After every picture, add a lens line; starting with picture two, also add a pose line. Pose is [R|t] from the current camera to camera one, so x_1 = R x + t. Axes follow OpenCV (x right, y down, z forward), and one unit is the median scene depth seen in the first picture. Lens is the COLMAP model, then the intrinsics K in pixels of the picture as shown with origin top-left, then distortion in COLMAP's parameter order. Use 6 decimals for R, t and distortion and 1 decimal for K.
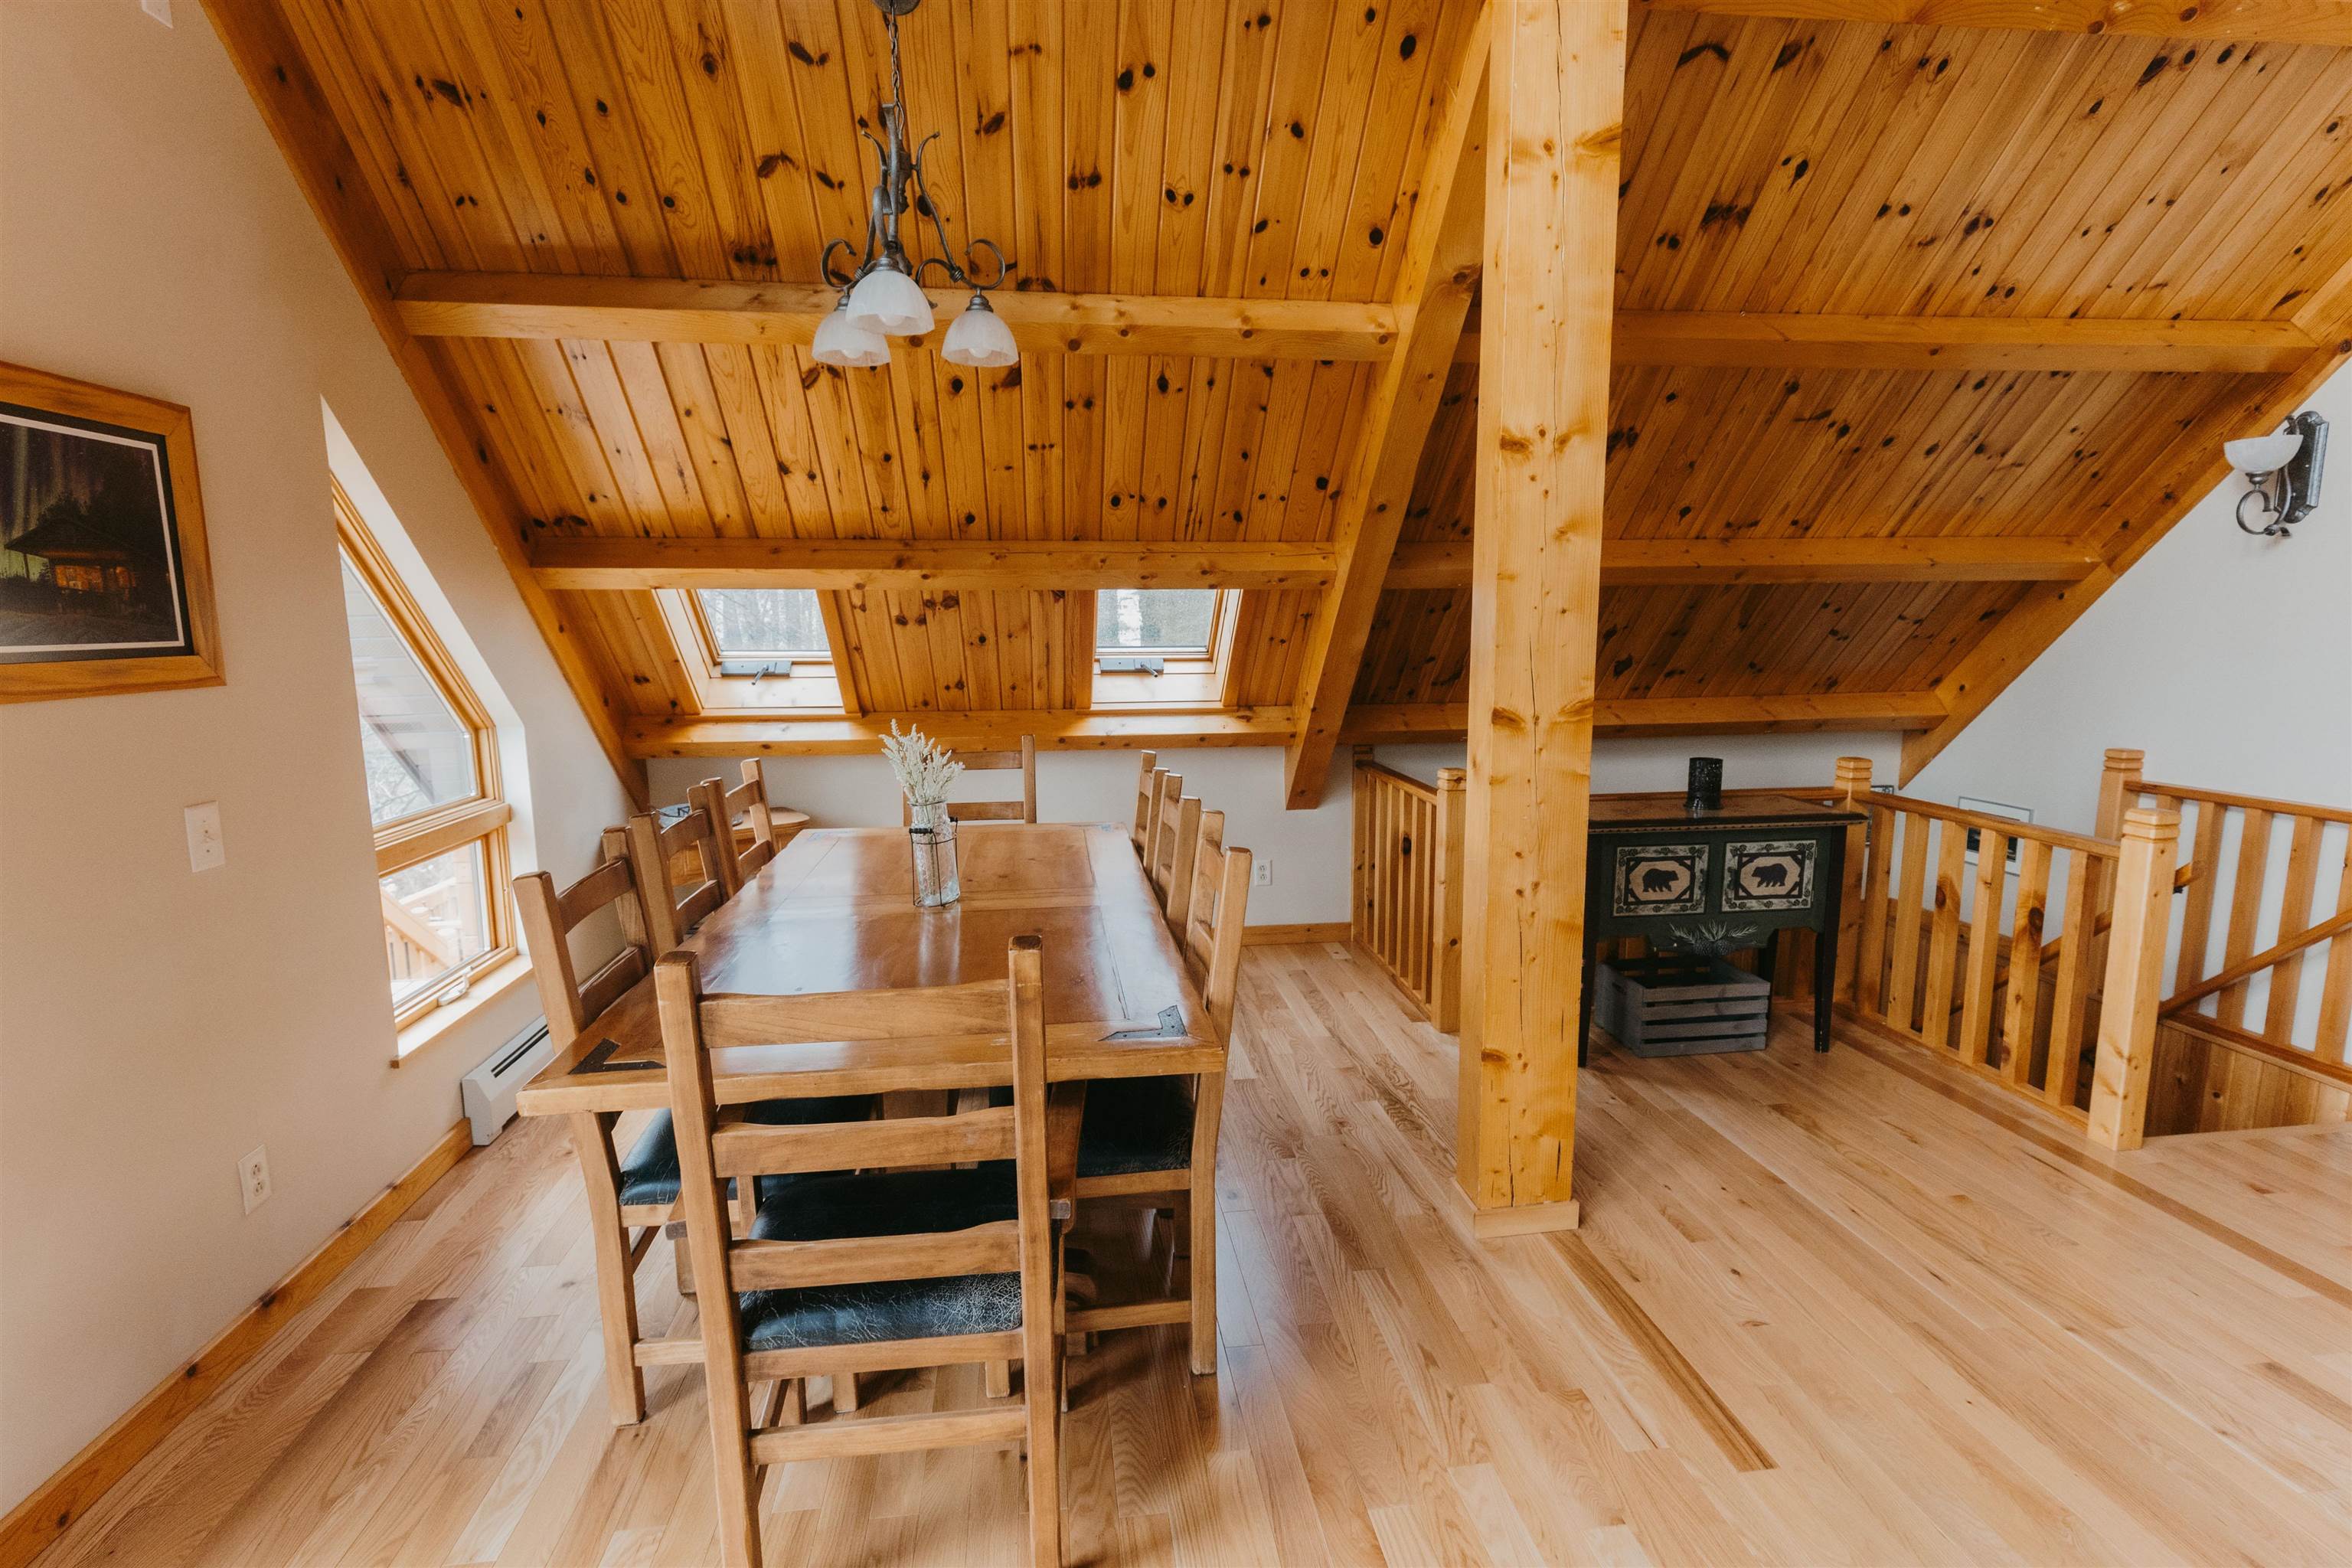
lens RADIAL K [[1086.5, 0, 1176.0], [0, 1086.5, 784.0], [0, 0, 1]] dist [0.004548, -0.000124]
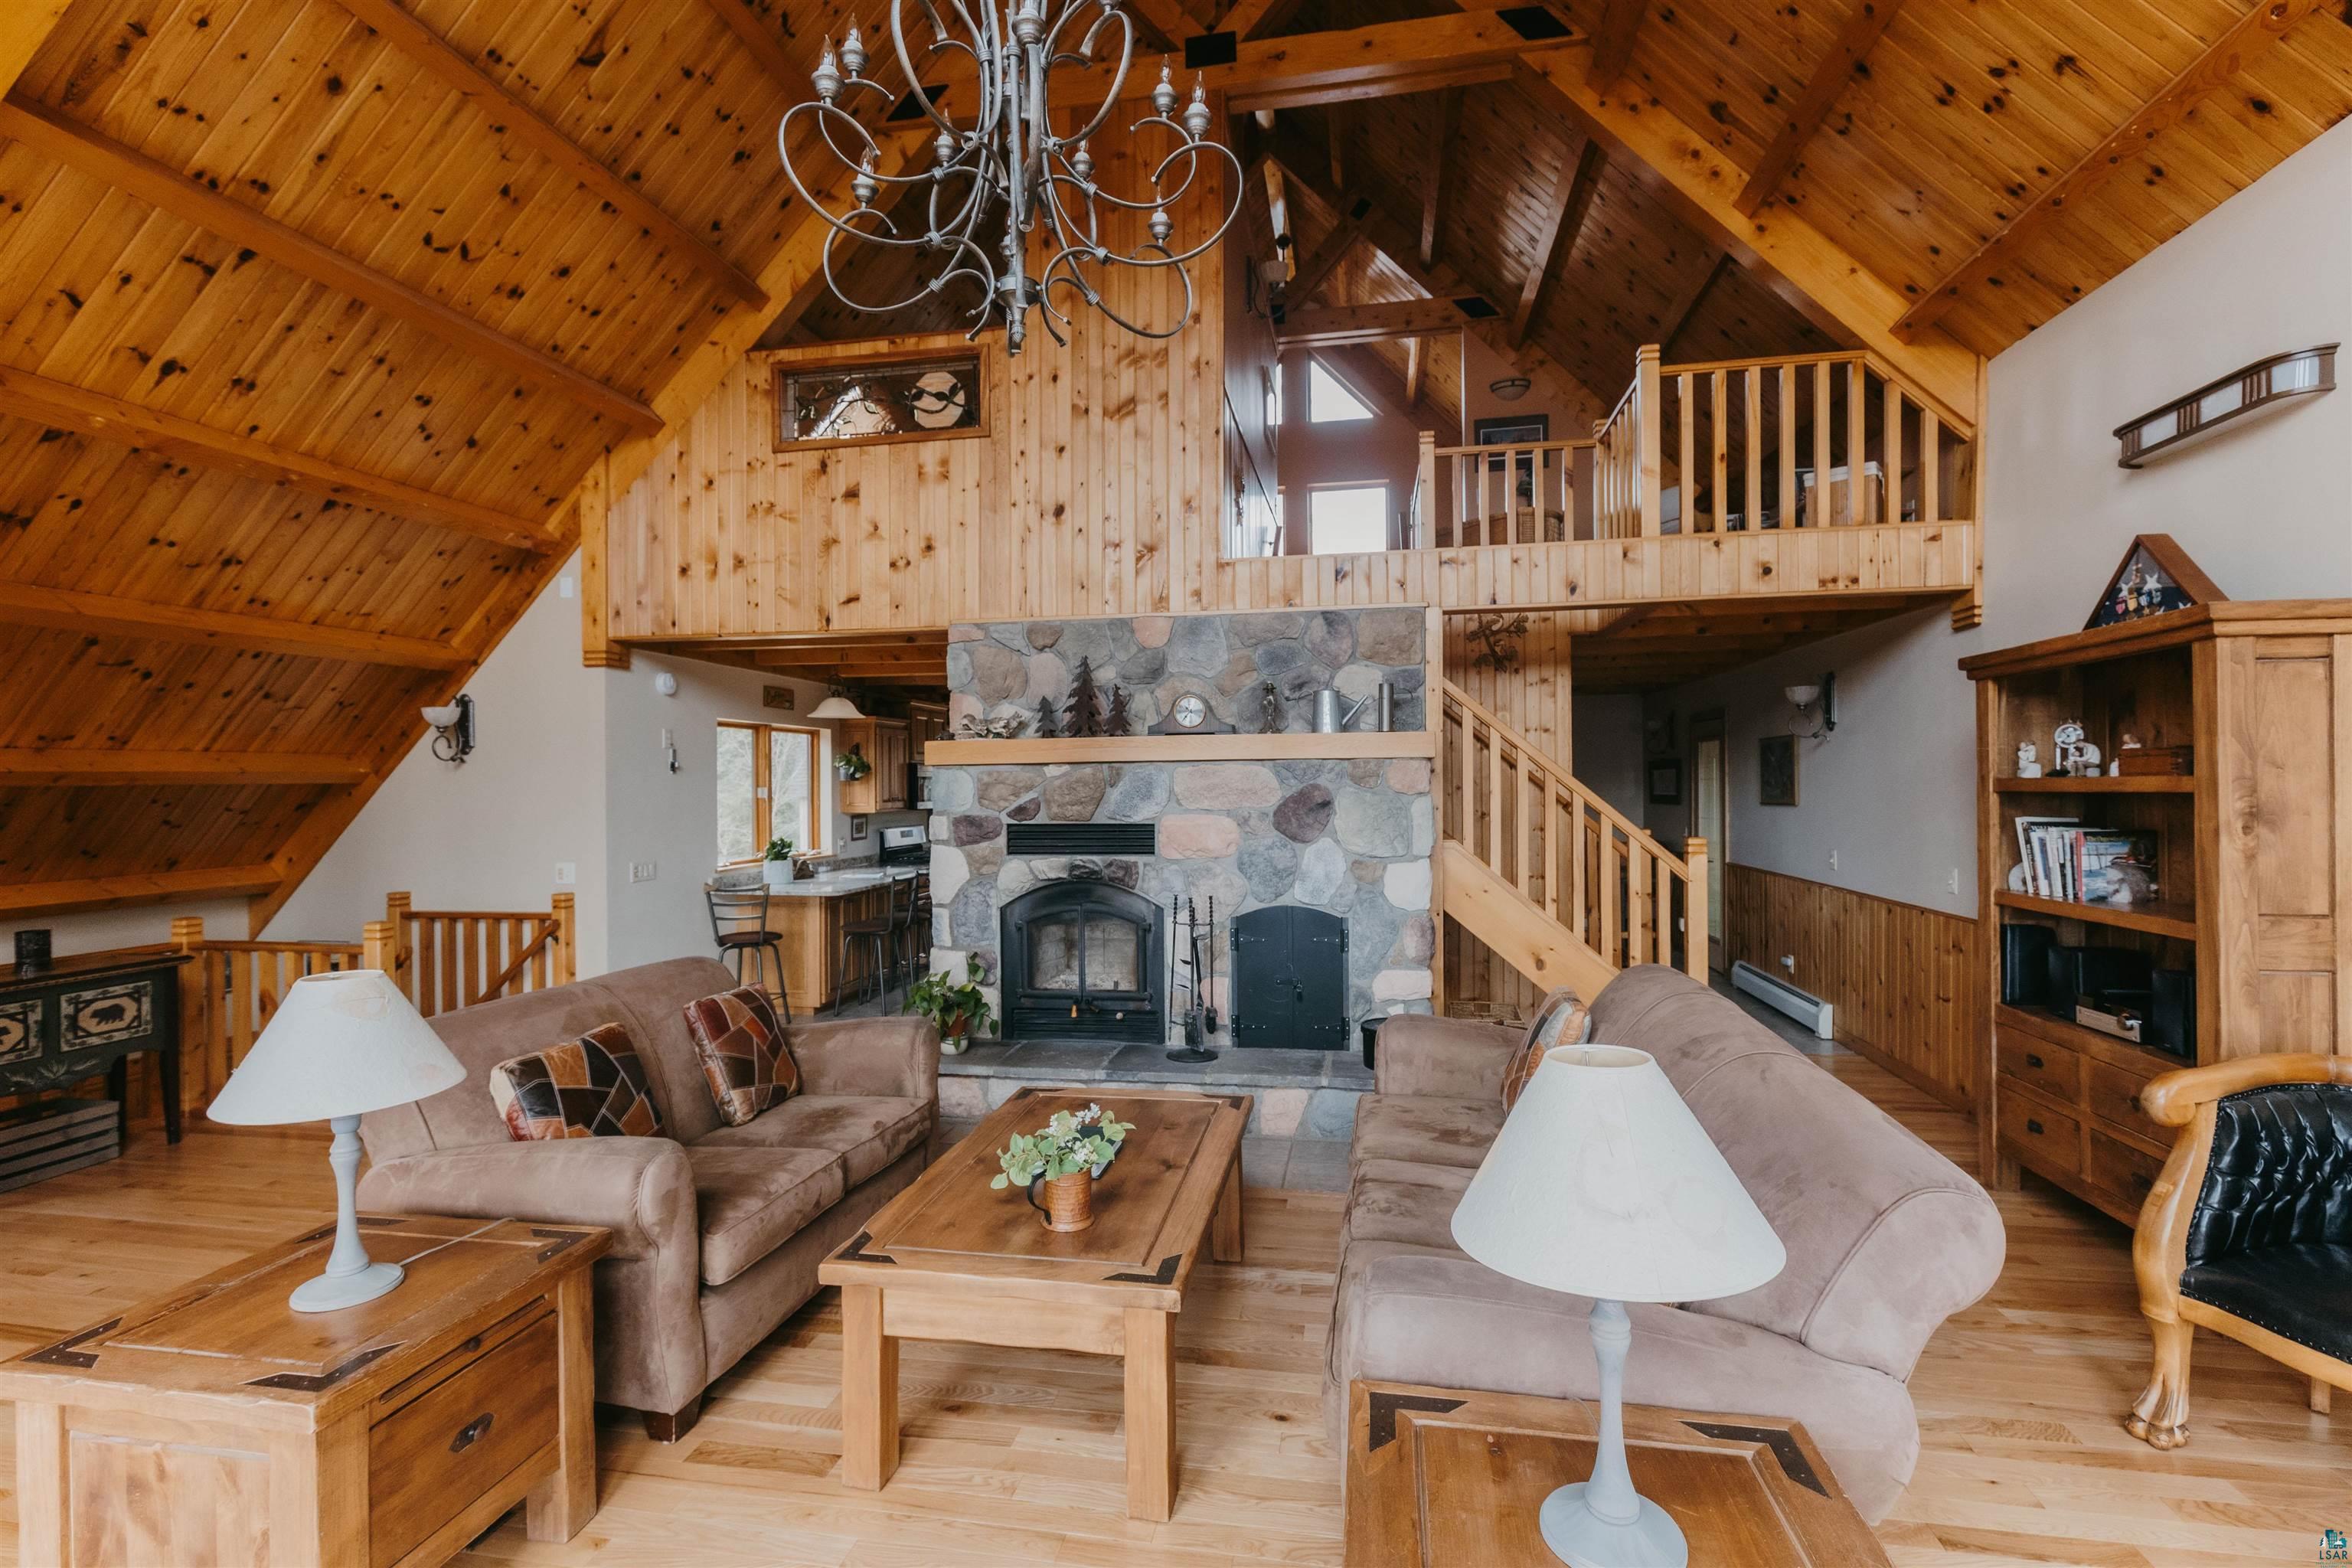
lens RADIAL K [[1053.3, 0, 1184.9], [0, 1053.3, 787.0], [0, 0, 1]] dist [0.008848, -0.002132]
pose [[0.300985, 0.000502, 0.953629, -0.260602], [0.149895, 0.987544, -0.047829, 0.069216], [-0.941775, 0.157340, 0.297161, -0.600793]]
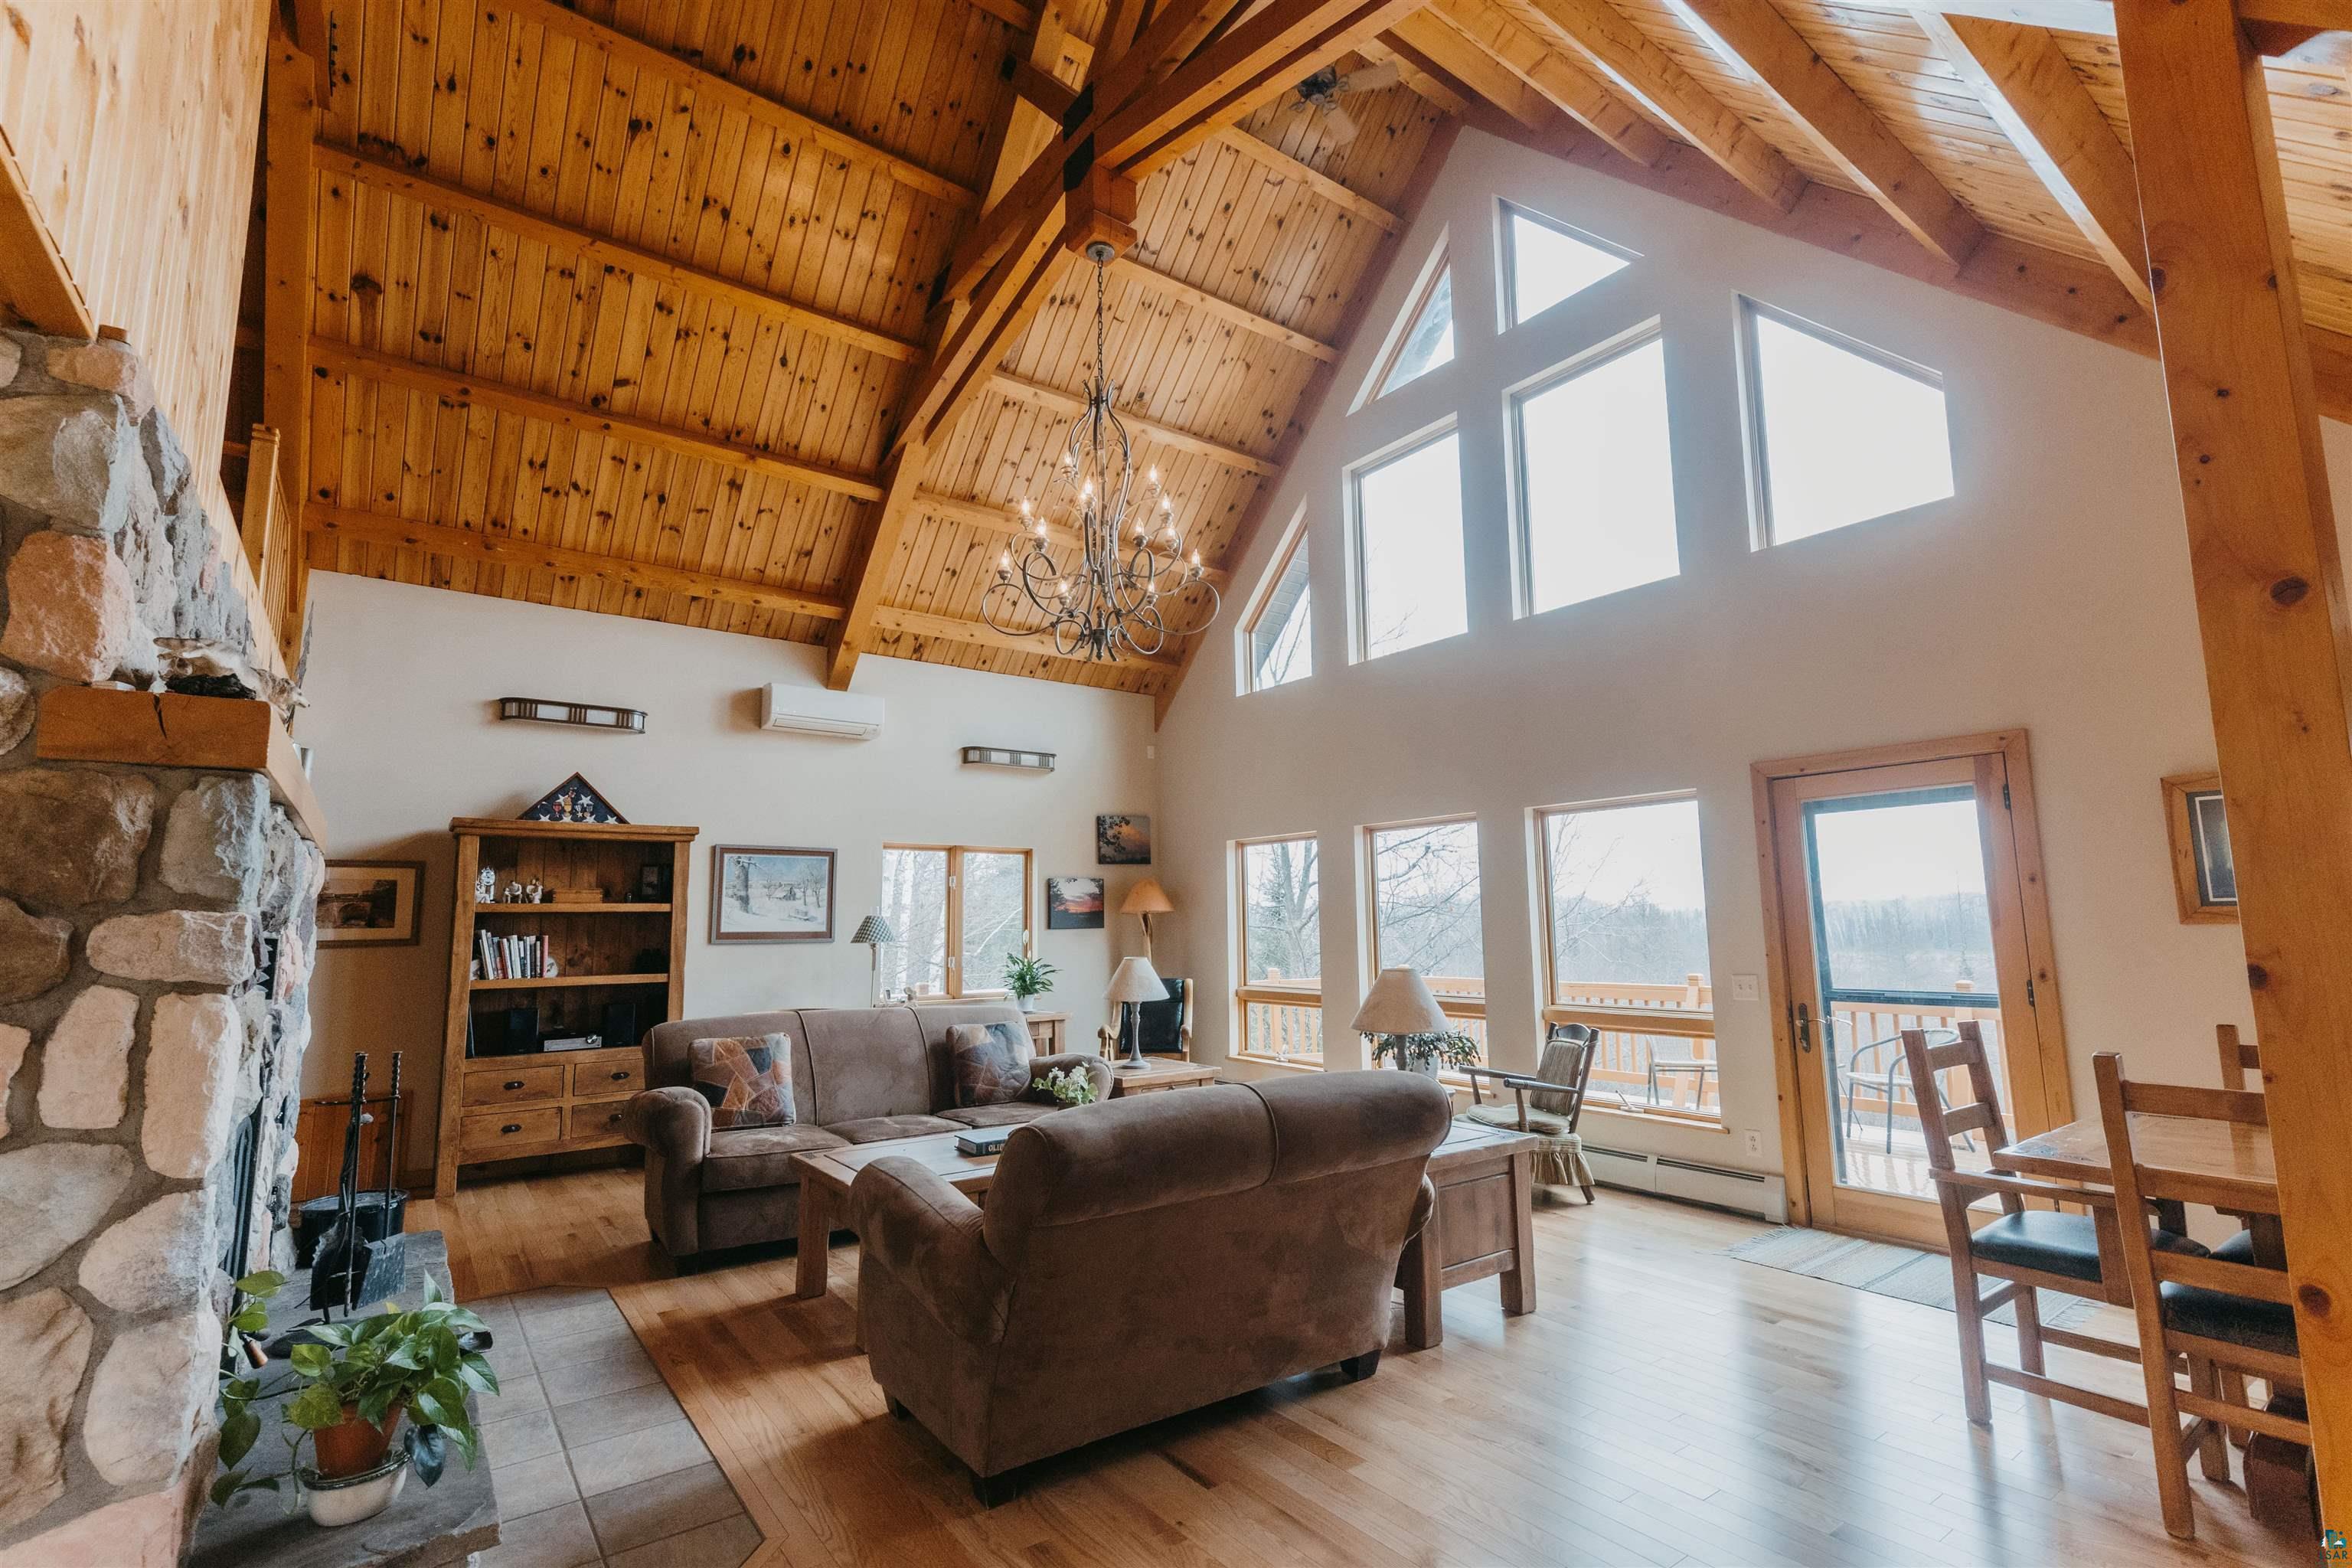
lens RADIAL K [[1050.9, 0, 1172.8], [0, 1050.9, 792.1], [0, 0, 1]] dist [0.005447, -0.000301]
pose [[-0.875743, -0.050051, -0.480176, 0.897875], [-0.058211, 0.998302, 0.002107, -0.102348], [0.479255, 0.029796, -0.877170, 0.859547]]
